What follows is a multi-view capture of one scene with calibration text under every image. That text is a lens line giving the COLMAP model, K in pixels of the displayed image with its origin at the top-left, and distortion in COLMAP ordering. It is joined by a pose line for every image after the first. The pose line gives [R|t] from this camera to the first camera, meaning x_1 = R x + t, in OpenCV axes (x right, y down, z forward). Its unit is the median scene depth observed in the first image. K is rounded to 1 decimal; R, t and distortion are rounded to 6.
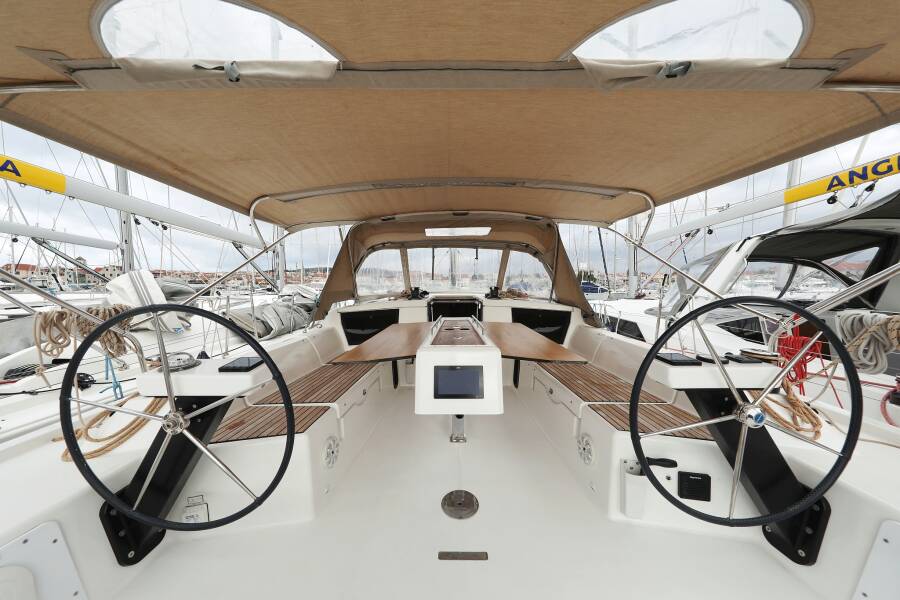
lens RADIAL K [[280.3, 0, 455.5], [0, 280.3, 318.4], [0, 0, 1]] dist [0.001230, -0.000561]
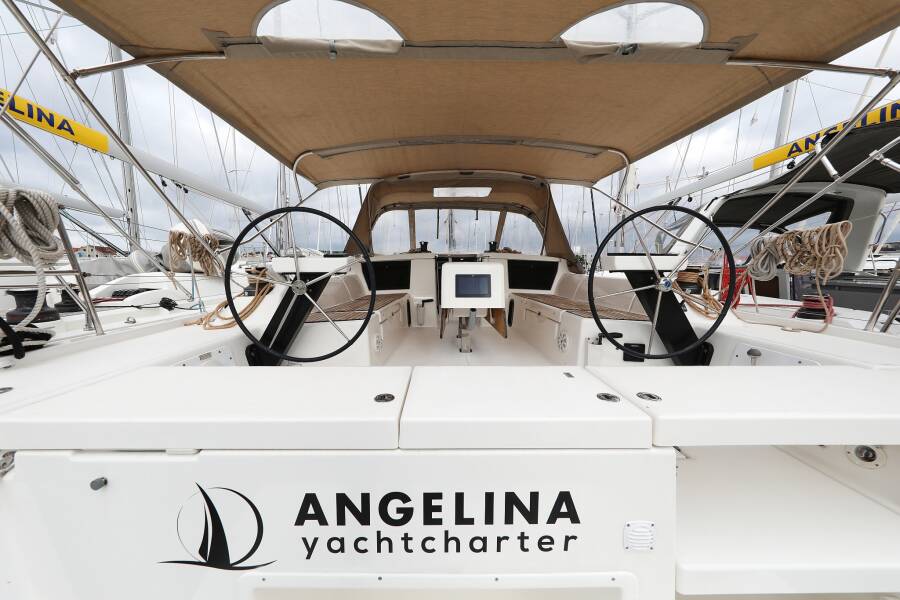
lens RADIAL K [[280.3, 0, 449.0], [0, 280.3, 324.6], [0, 0, 1]] dist [0.001230, -0.000561]
pose [[0.999955, 0.004060, 0.008584, -0.083809], [-0.004759, 0.996539, 0.082992, 0.214933], [-0.008217, -0.083029, 0.996513, -0.283363]]
